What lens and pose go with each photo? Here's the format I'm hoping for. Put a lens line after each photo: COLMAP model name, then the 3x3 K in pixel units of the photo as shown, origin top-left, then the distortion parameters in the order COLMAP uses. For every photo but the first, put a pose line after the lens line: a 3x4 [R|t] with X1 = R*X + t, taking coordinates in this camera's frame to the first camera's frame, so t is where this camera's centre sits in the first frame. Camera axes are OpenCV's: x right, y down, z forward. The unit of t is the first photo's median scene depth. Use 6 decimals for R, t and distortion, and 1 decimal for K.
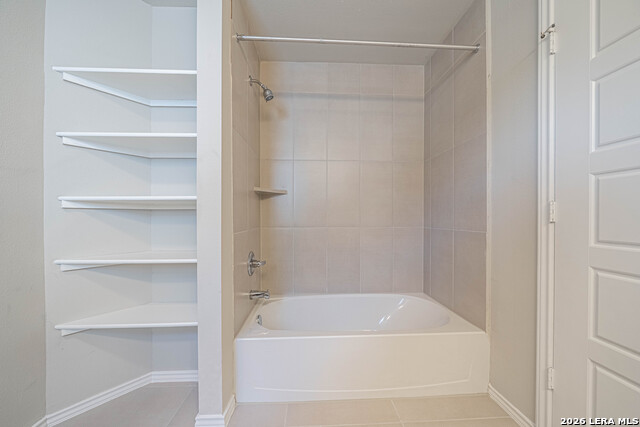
lens RADIAL K [[225.6, 0, 317.7], [0, 225.6, 216.7], [0, 0, 1]] dist [-0.000411, -0.000029]
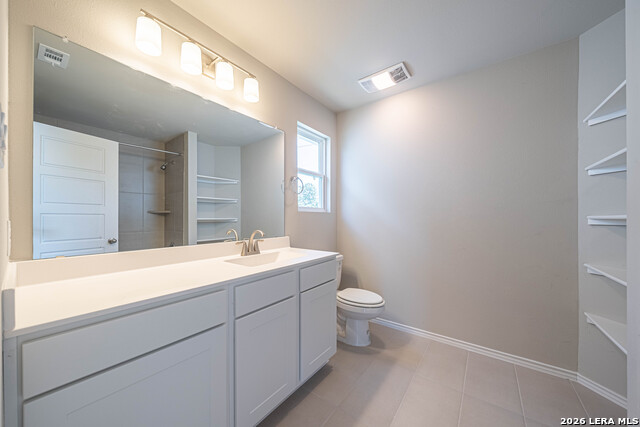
lens RADIAL K [[225.6, 0, 317.7], [0, 225.6, 216.7], [0, 0, 1]] dist [-0.000411, -0.000029]
pose [[-0.638432, -0.003885, -0.769669, 0.846932], [-0.000514, 0.999989, -0.004621, -0.075938], [0.769678, -0.002554, -0.638427, 0.605266]]
